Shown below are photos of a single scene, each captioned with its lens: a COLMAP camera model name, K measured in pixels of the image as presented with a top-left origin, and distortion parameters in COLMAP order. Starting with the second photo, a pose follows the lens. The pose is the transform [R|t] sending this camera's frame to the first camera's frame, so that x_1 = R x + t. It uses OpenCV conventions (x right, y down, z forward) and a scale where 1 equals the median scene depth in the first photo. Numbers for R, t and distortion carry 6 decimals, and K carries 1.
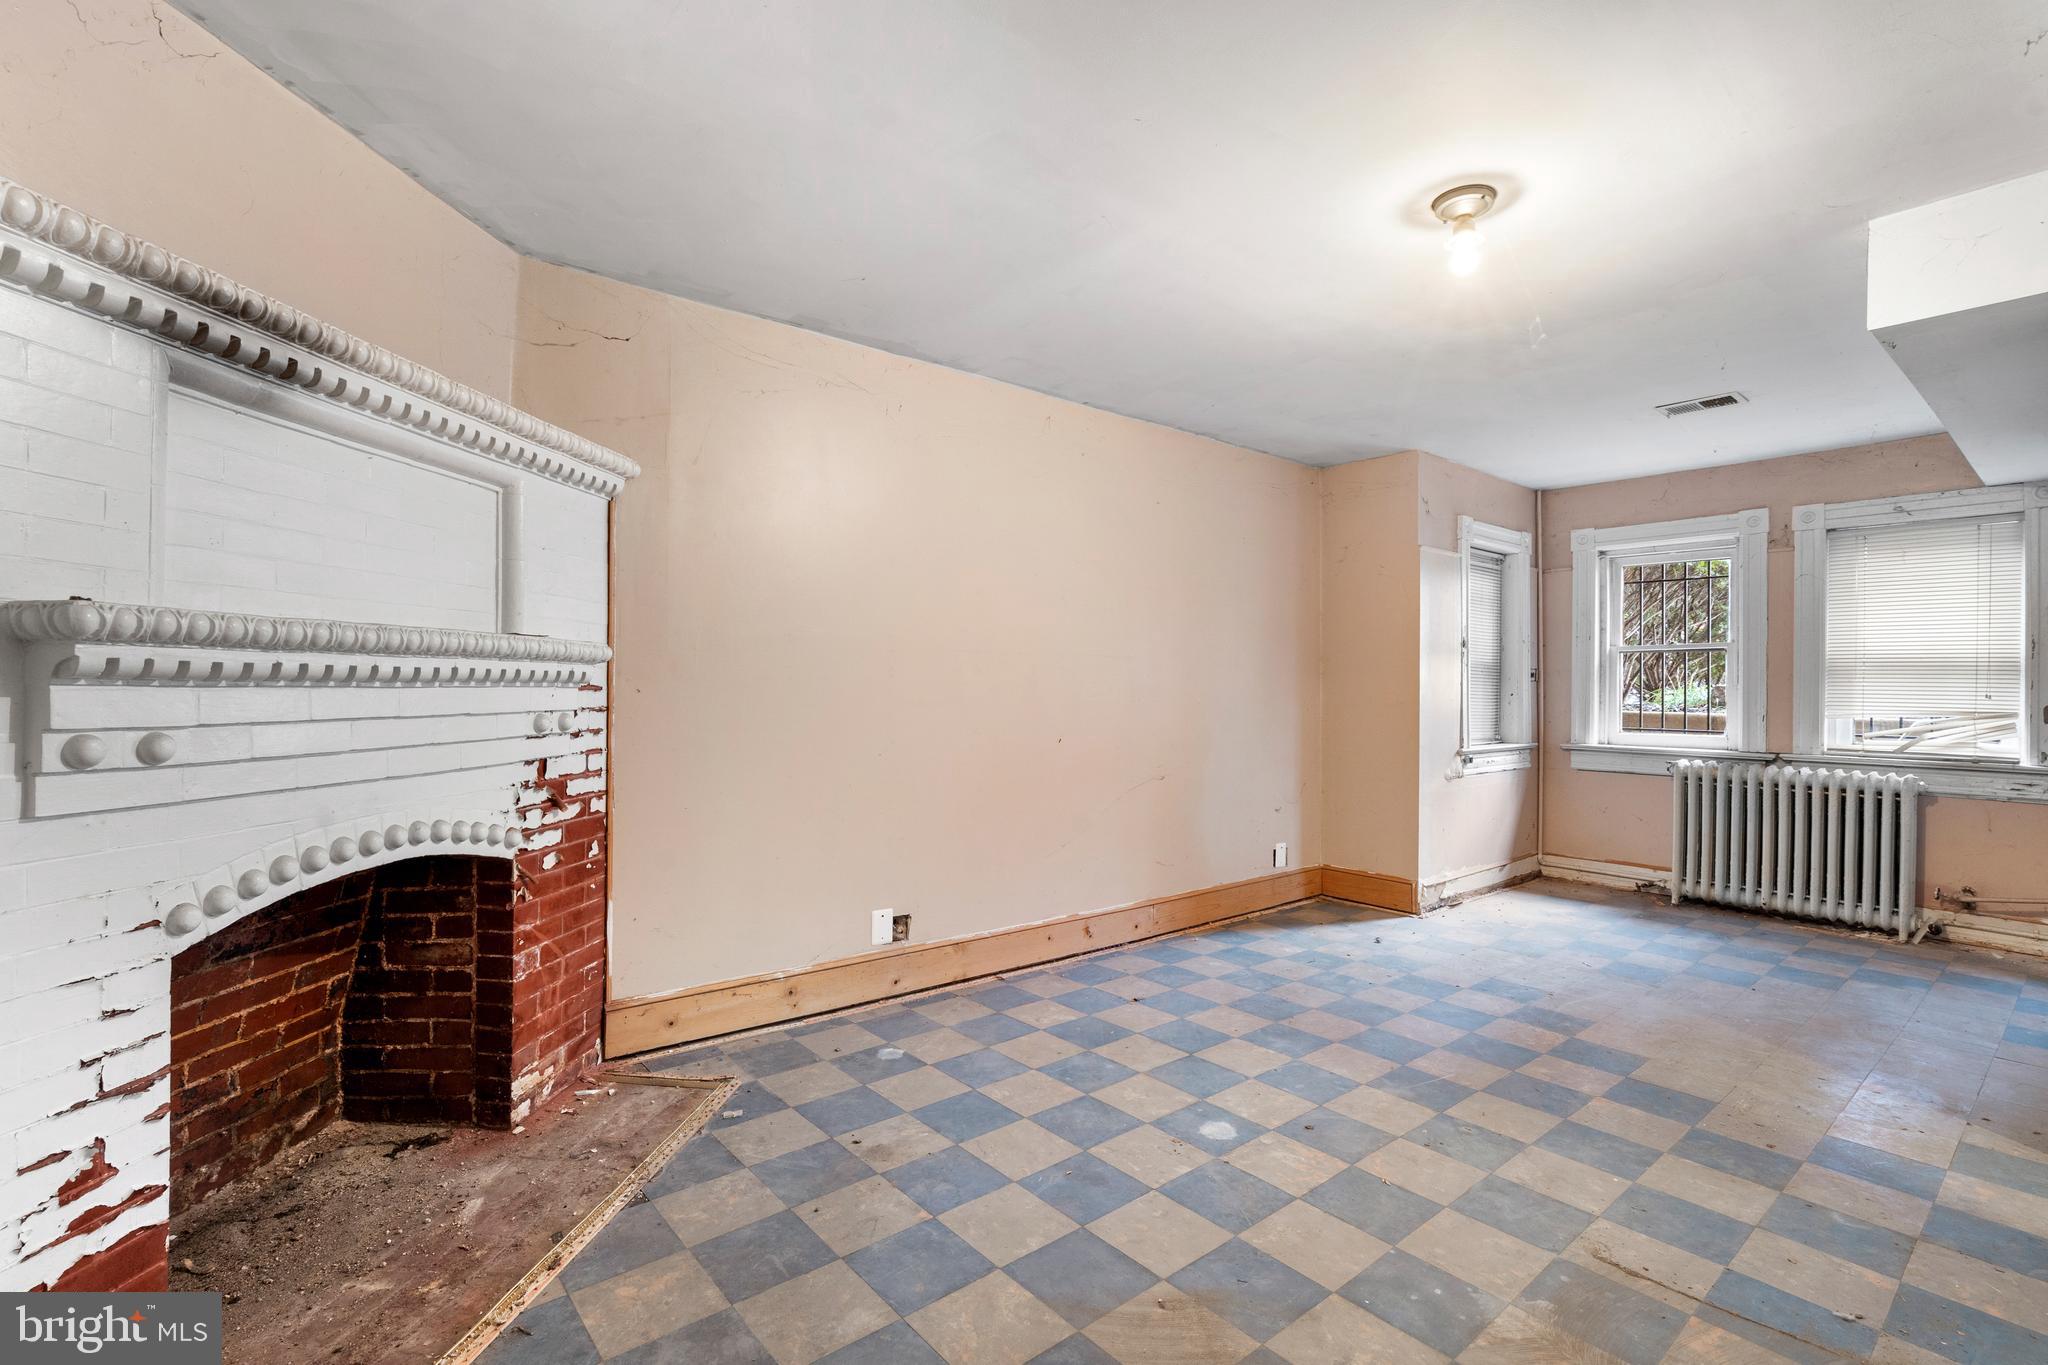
lens RADIAL K [[931.8, 0, 1005.2], [0, 931.8, 692.7], [0, 0, 1]] dist [-0.004075, 0.000237]
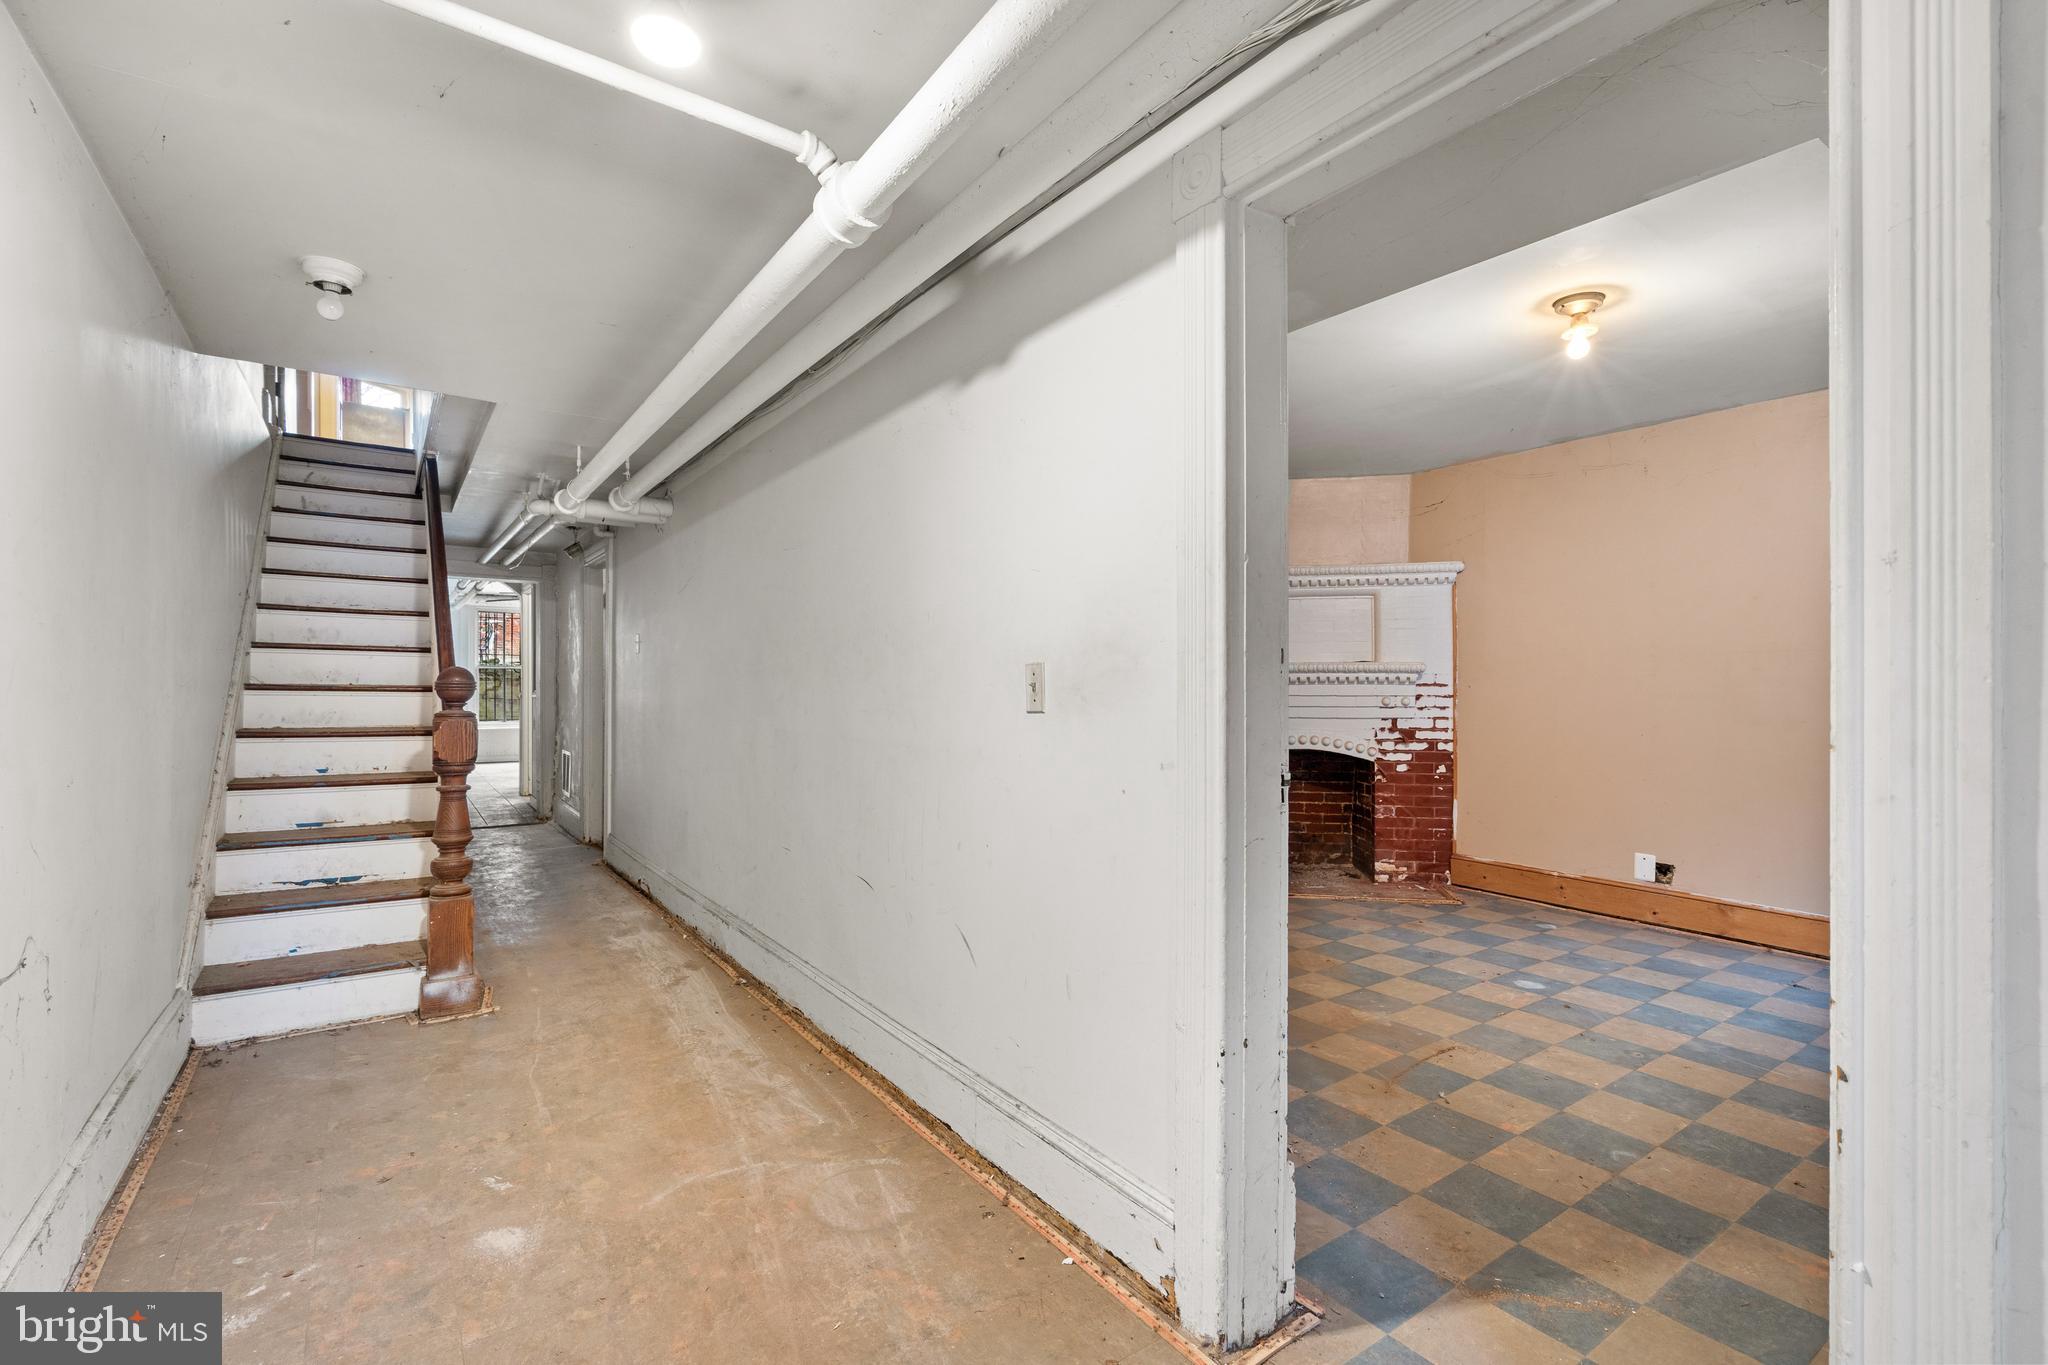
lens RADIAL K [[931.8, 0, 1005.2], [0, 931.8, 692.7], [0, 0, 1]] dist [-0.004075, 0.000237]
pose [[-0.081537, 0.002699, -0.996667, 1.577502], [-0.008713, 0.999956, 0.003421, 0.011676], [0.996632, 0.008963, -0.081510, 0.263018]]
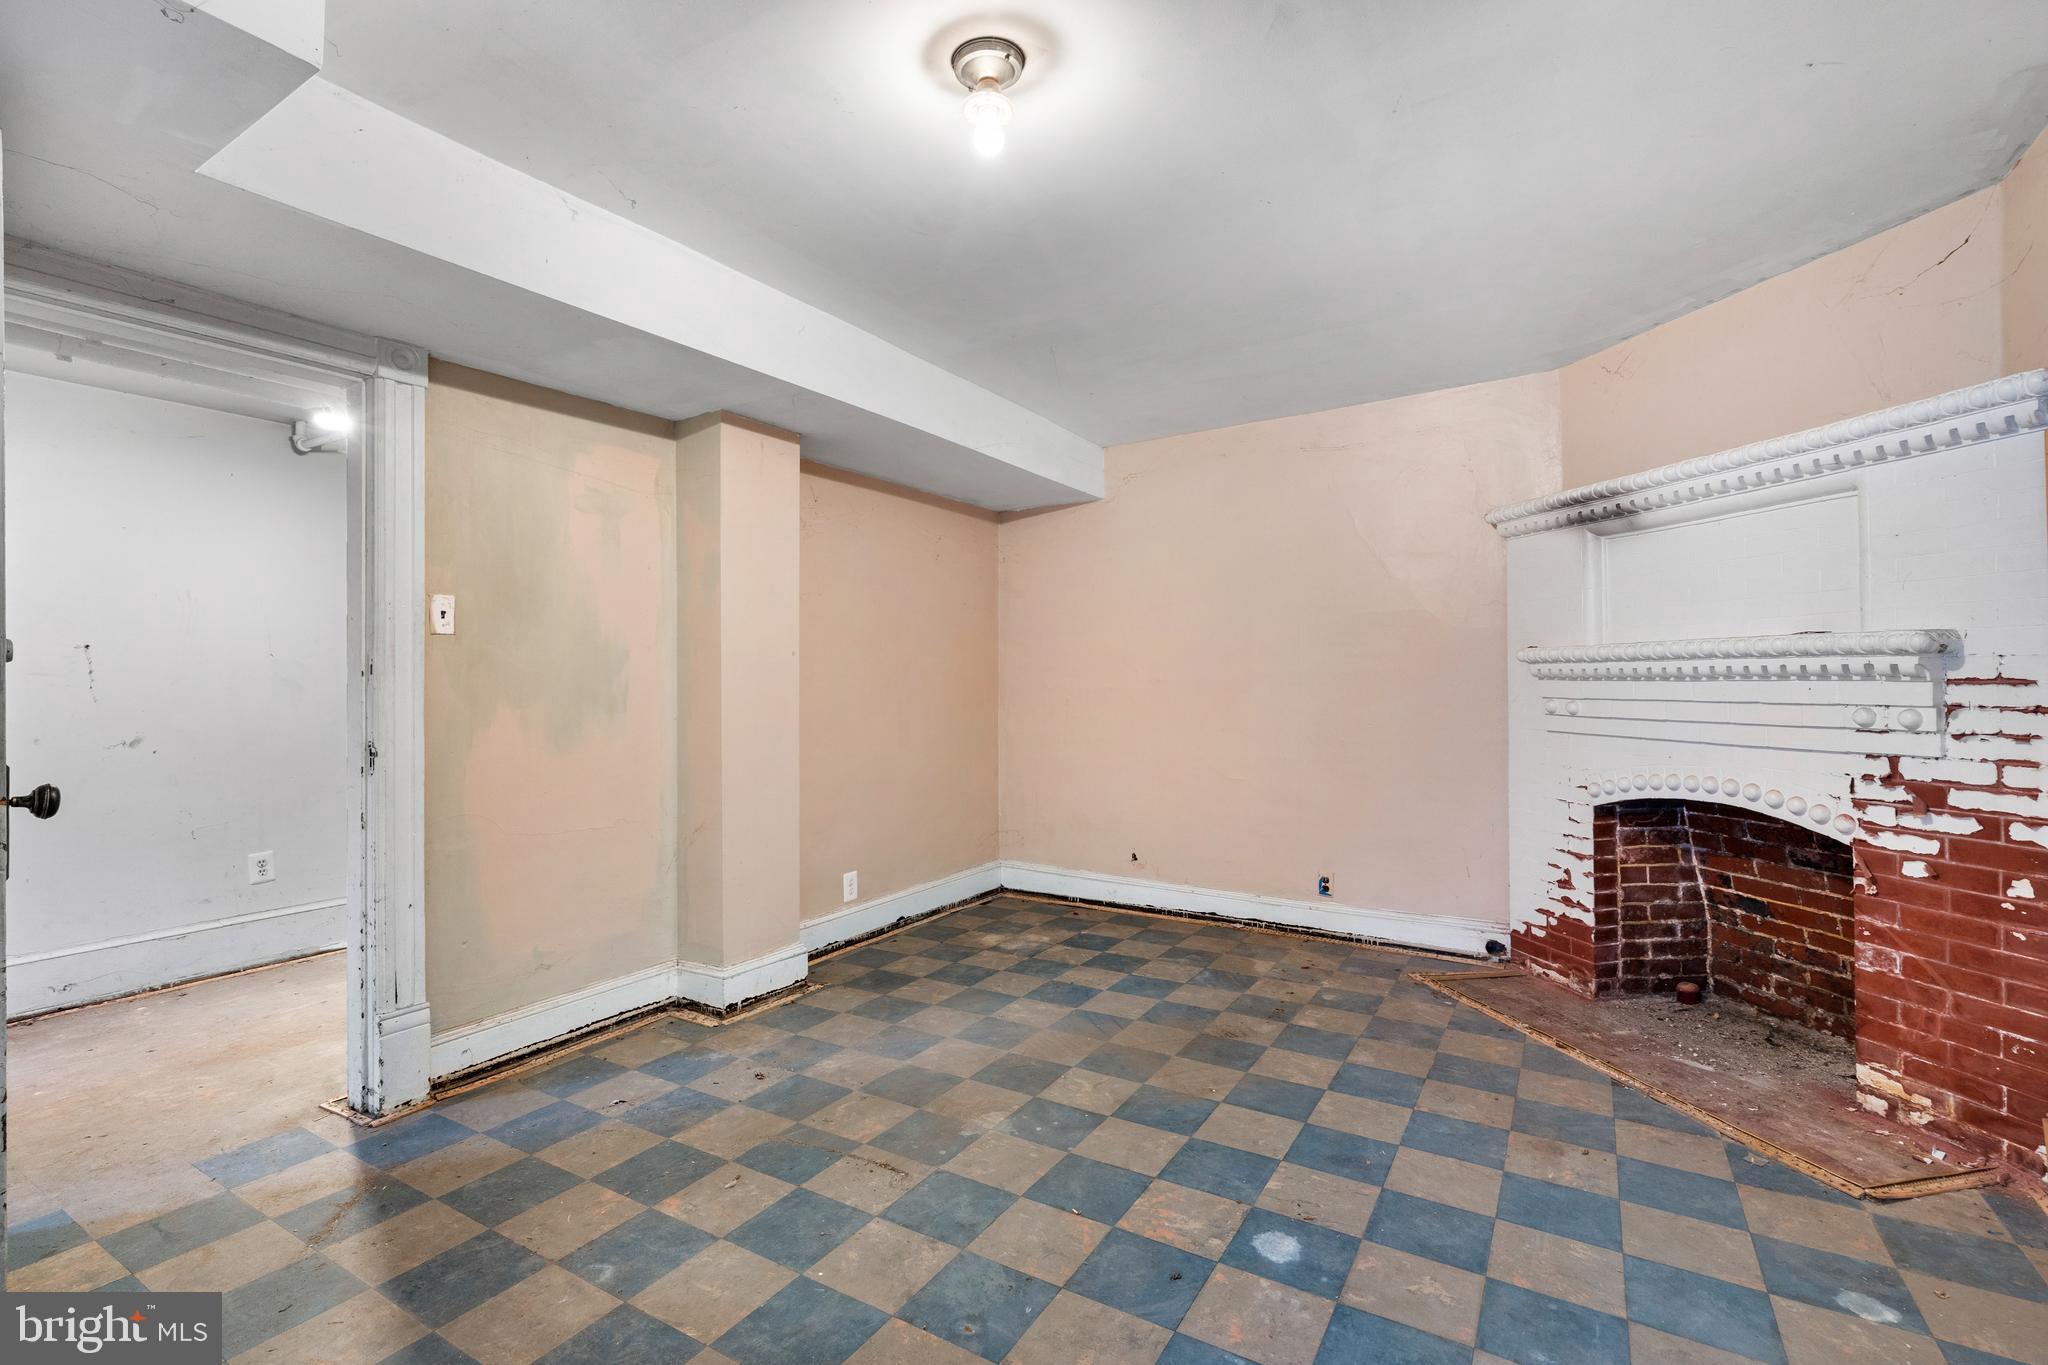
lens RADIAL K [[928.4, 0, 997.9], [0, 928.4, 685.7], [0, 0, 1]] dist [-0.002569, 0.000622]
pose [[-0.948305, 0.000585, -0.317361, 0.628224], [-0.003319, 0.999925, 0.011759, -0.008489], [0.317344, 0.012204, -0.948232, 1.490672]]
